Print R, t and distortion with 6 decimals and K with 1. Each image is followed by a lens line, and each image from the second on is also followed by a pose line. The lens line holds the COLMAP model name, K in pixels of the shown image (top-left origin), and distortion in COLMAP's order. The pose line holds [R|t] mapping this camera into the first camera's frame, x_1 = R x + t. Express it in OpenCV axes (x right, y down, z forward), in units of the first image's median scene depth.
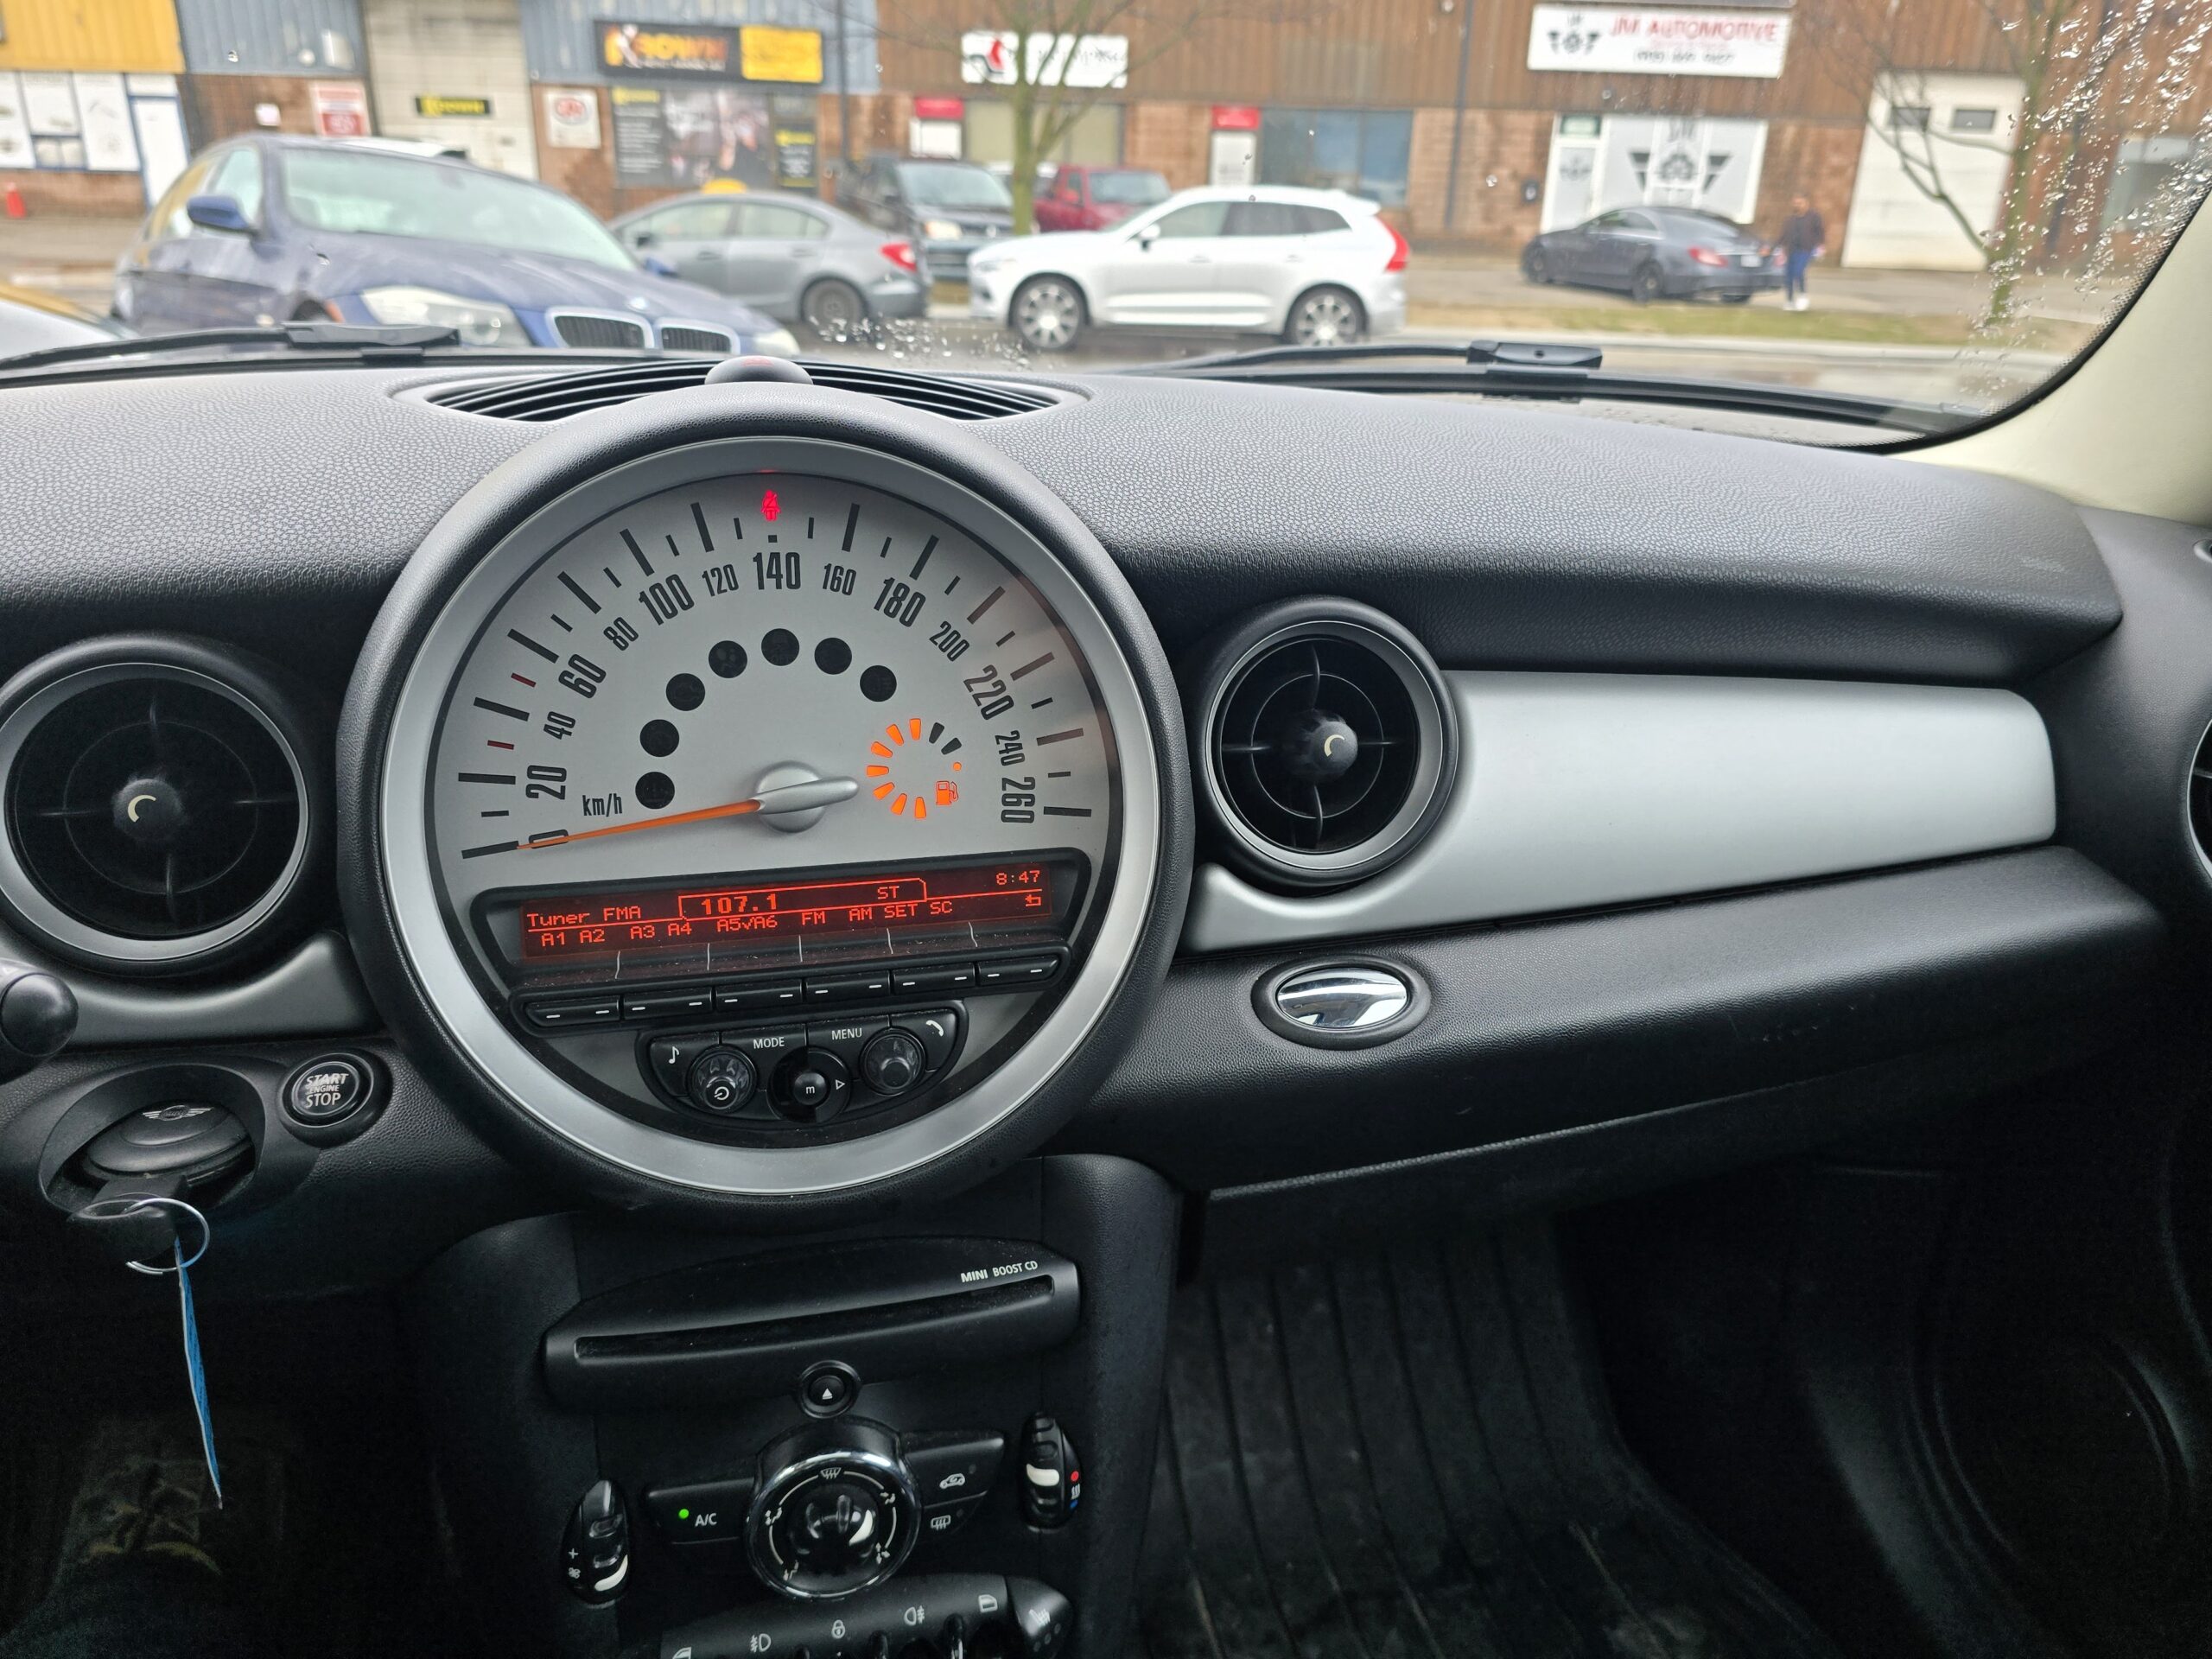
lens RADIAL K [[1503.1, 0, 1115.4], [0, 1503.1, 839.8], [0, 0, 1]] dist [0.041059, -0.052739]
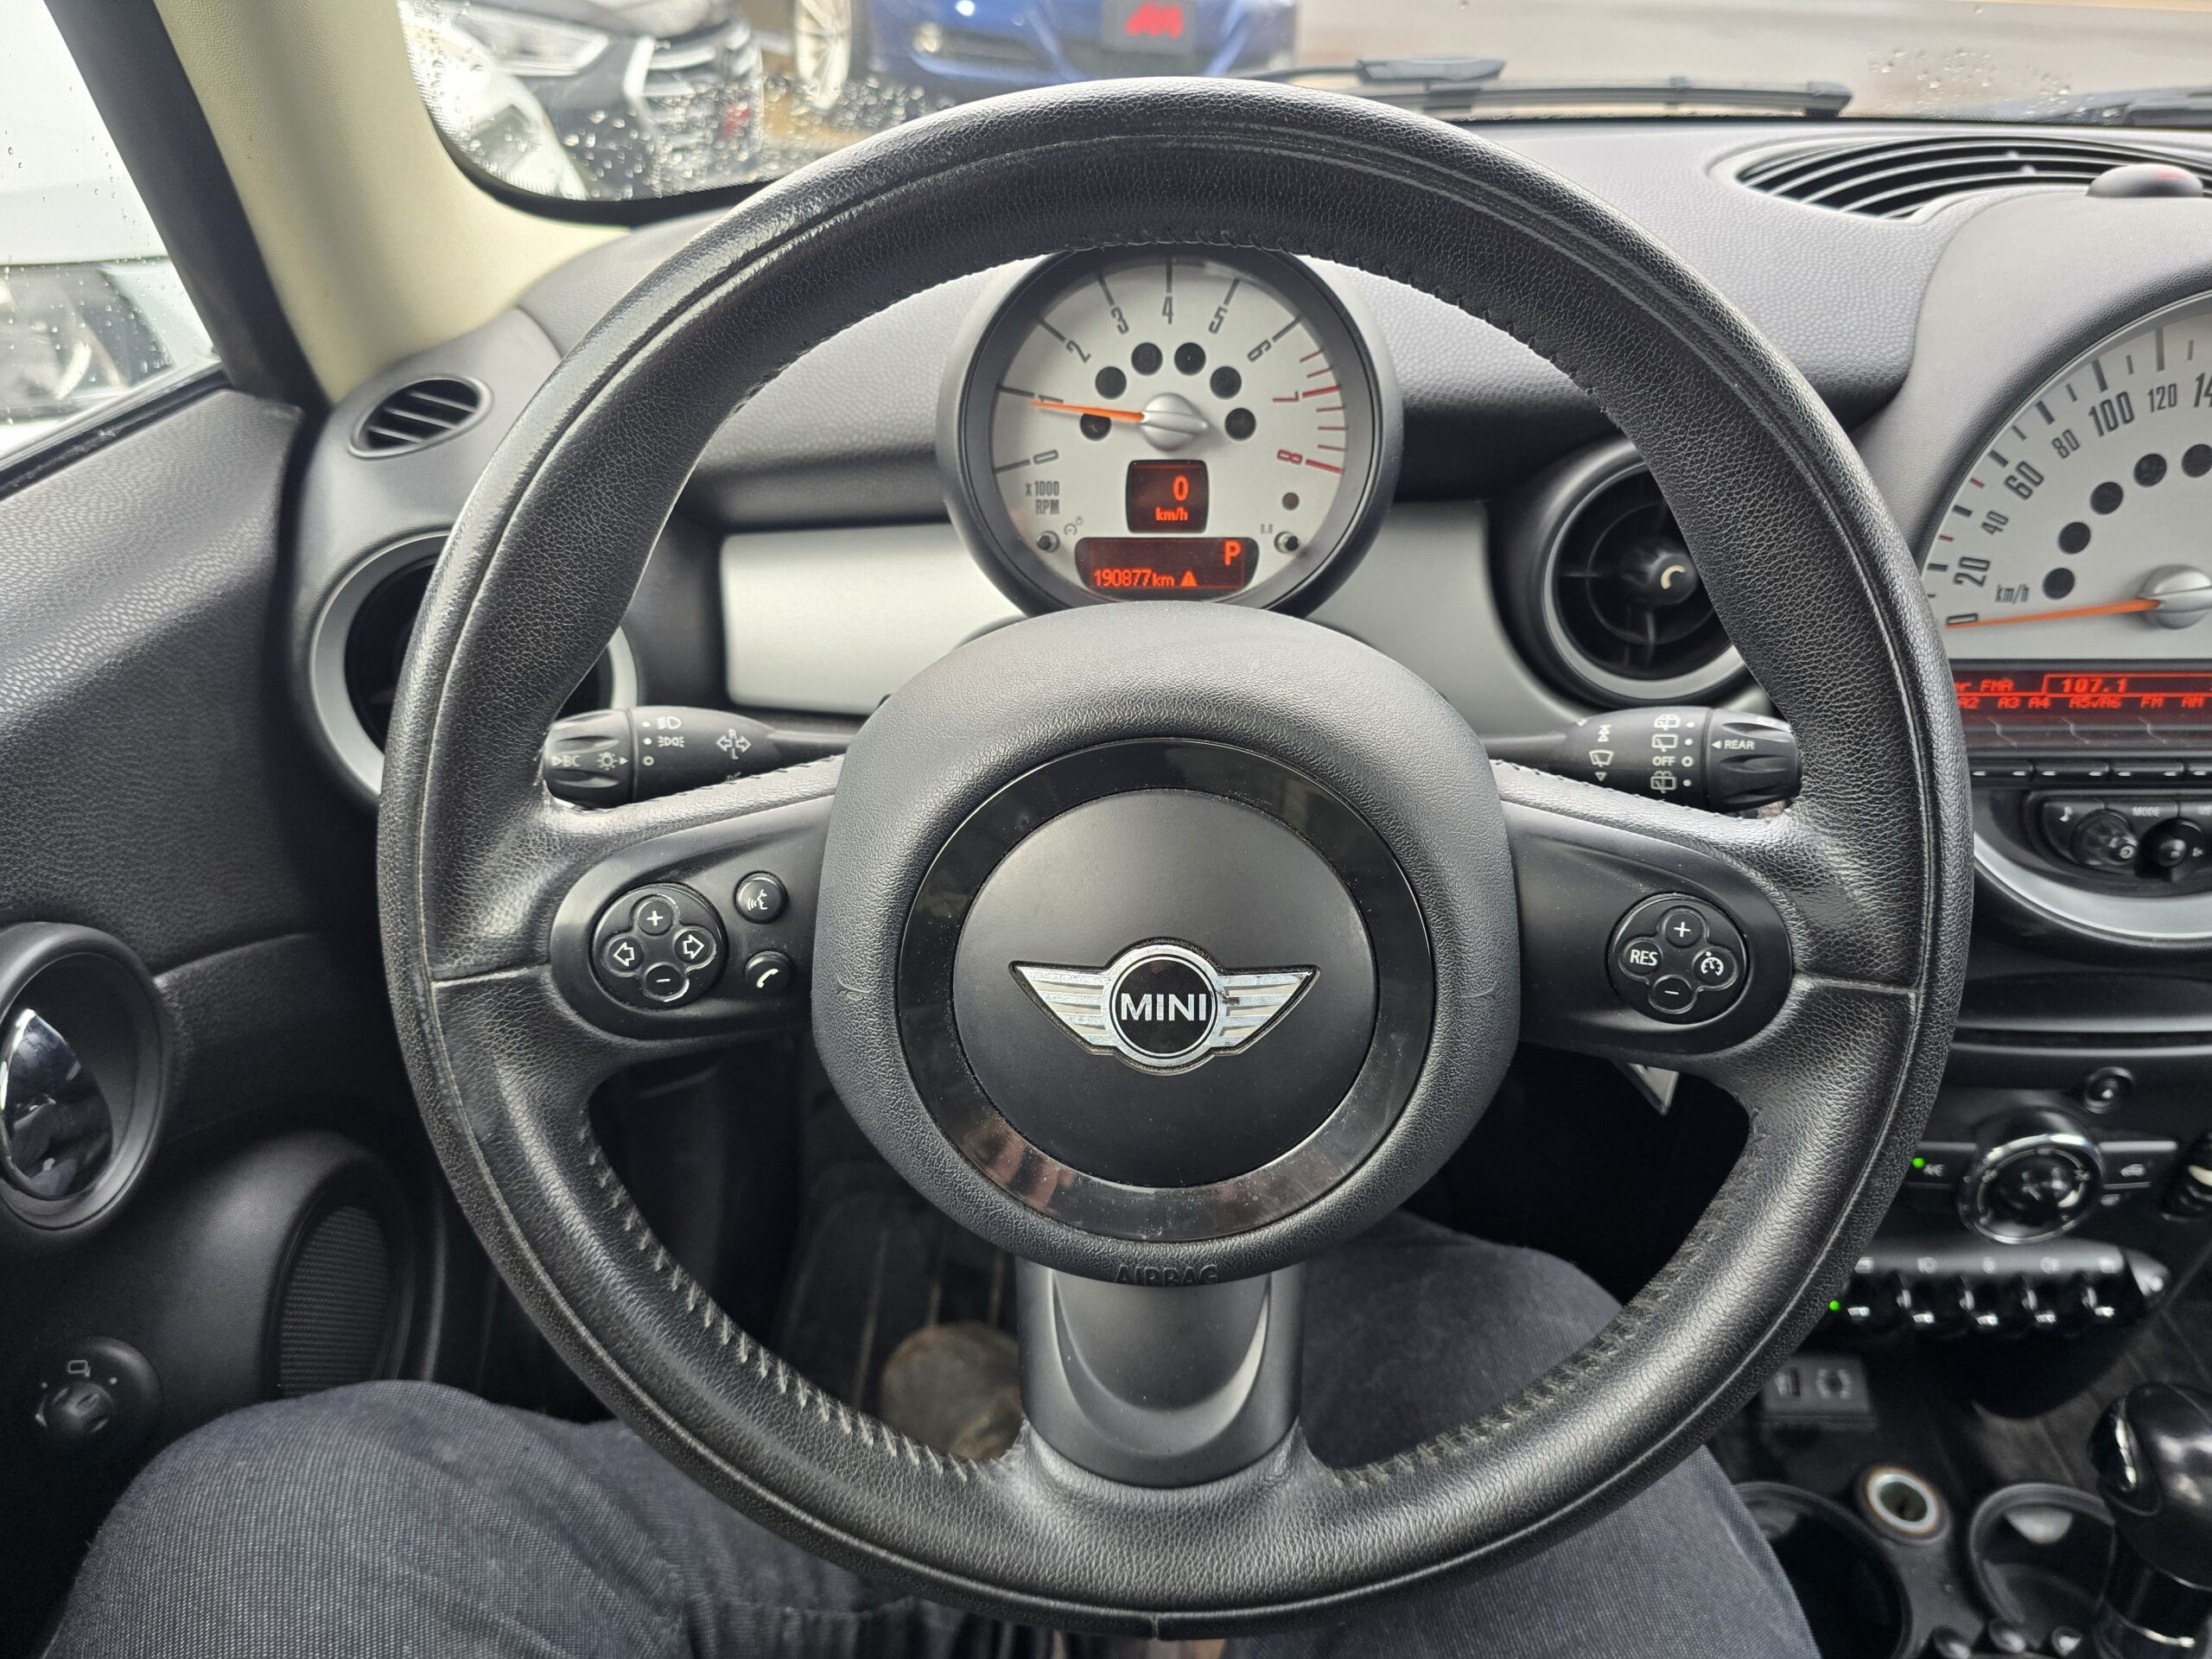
lens RADIAL K [[1503.1, 0, 1115.4], [0, 1503.1, 839.8], [0, 0, 1]] dist [0.041059, -0.052739]
pose [[0.971609, 0.112197, -0.208296, -0.724337], [-0.062794, 0.971121, 0.230178, -0.062212], [0.228105, -0.210563, 0.950595, -0.295708]]
